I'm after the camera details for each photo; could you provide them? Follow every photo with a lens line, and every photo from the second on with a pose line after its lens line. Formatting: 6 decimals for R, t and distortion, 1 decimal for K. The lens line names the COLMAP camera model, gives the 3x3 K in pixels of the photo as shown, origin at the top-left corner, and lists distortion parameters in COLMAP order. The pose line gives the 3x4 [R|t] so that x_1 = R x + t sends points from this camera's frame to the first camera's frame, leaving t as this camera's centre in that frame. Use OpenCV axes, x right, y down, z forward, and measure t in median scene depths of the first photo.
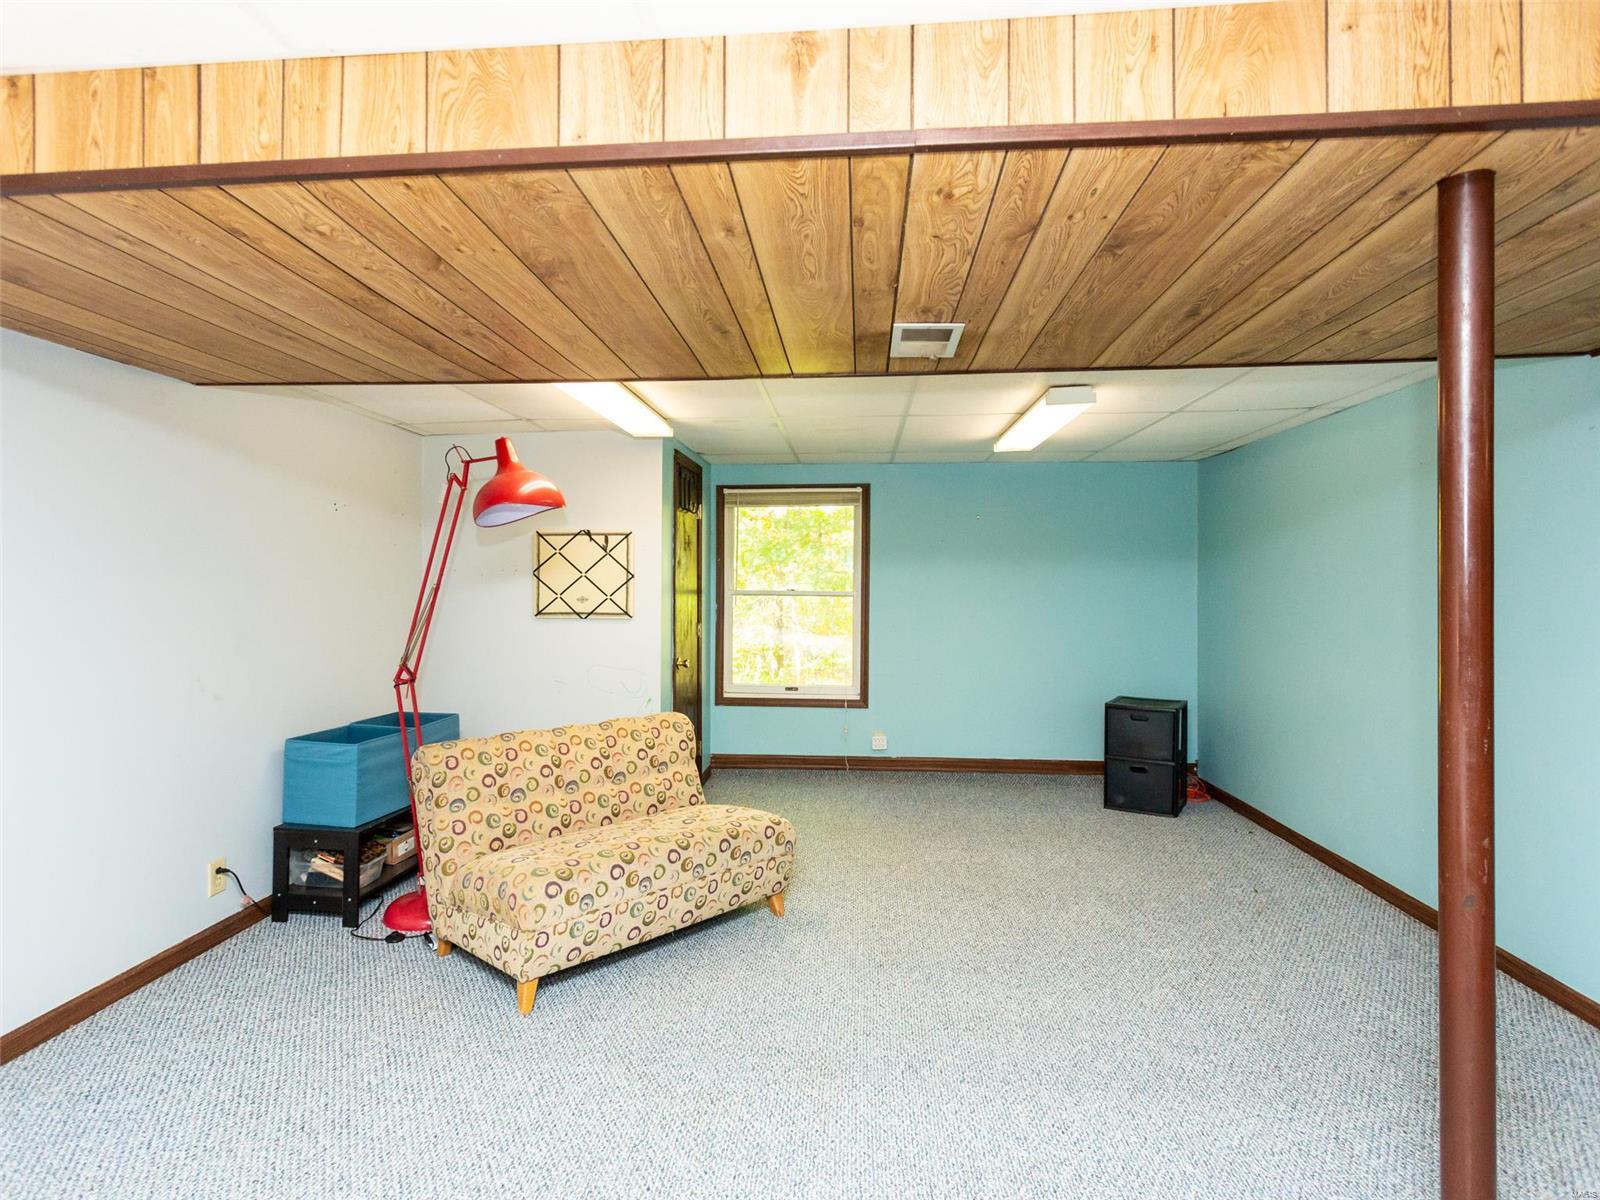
lens RADIAL K [[845.5, 0, 790.9], [0, 845.5, 587.1], [0, 0, 1]] dist [0.000658, 0.003563]
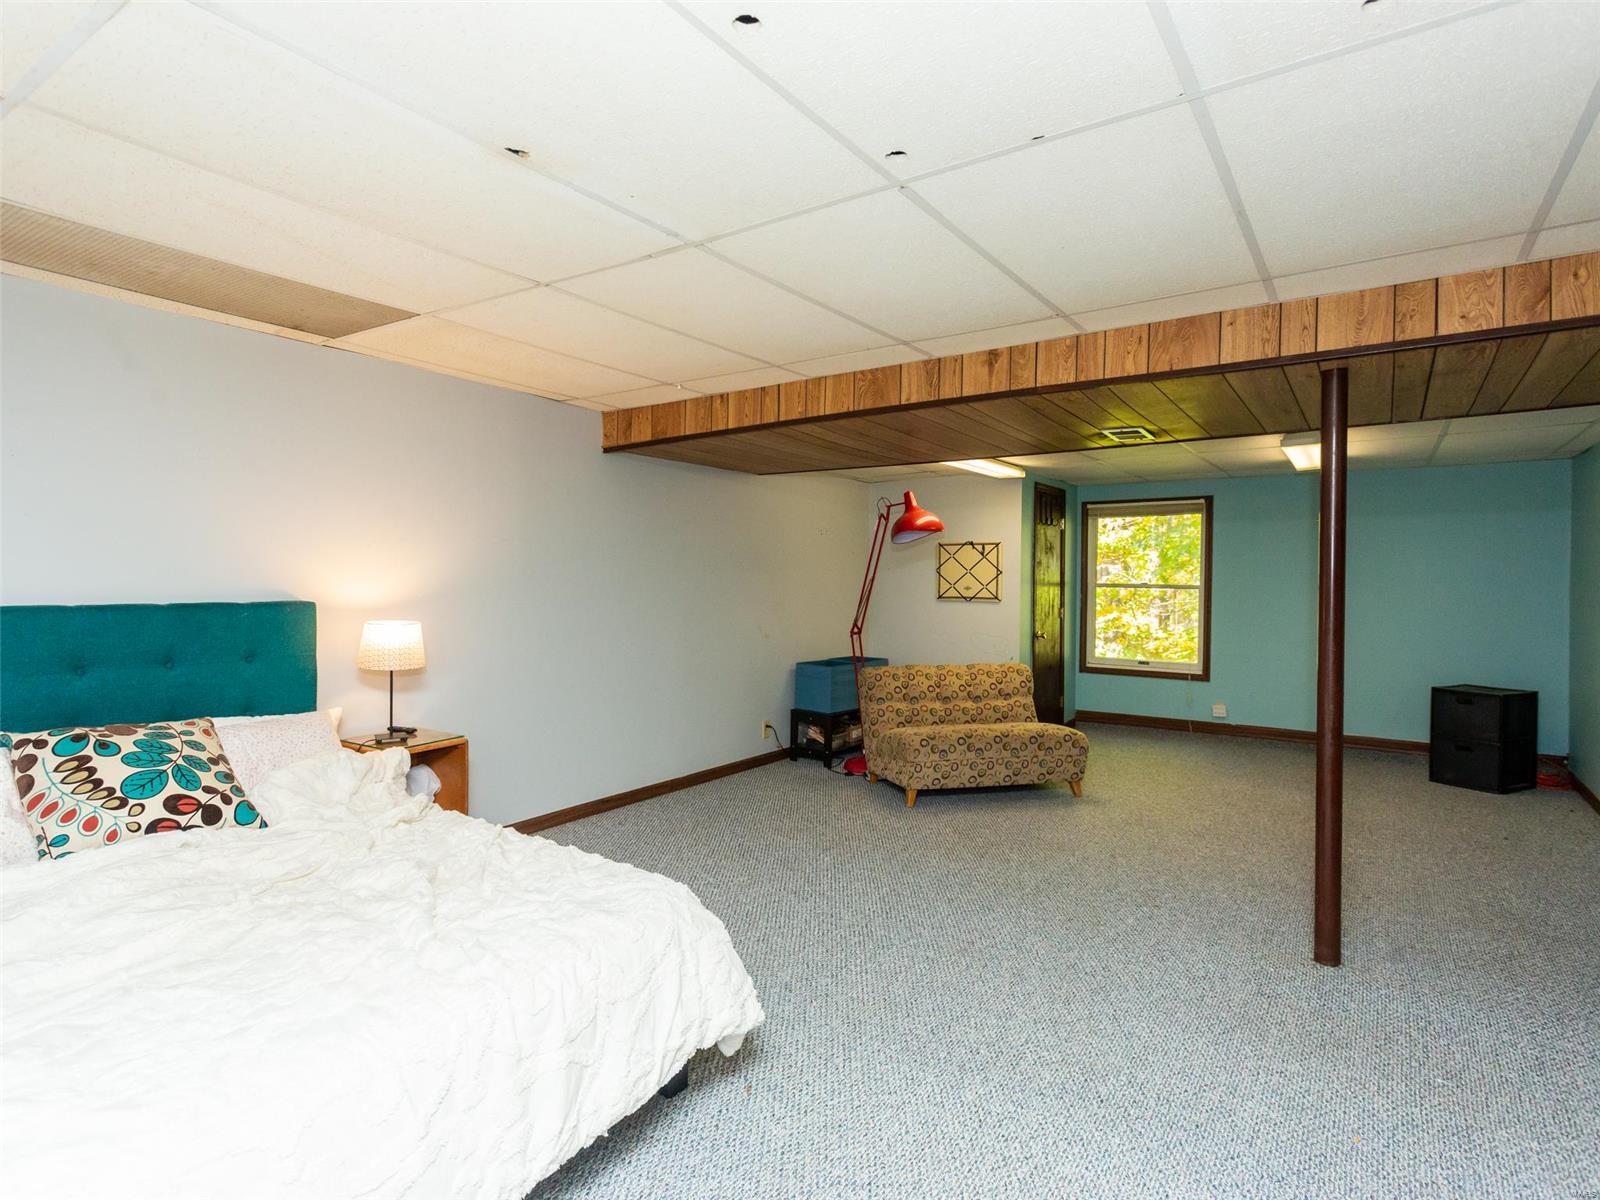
lens RADIAL K [[845.5, 0, 790.9], [0, 845.5, 587.1], [0, 0, 1]] dist [0.000658, 0.003563]
pose [[0.864040, 0.008364, -0.503354, 0.307591], [-0.005578, 0.999960, 0.007041, 0.005254], [0.503392, -0.003276, 0.864052, -0.578590]]
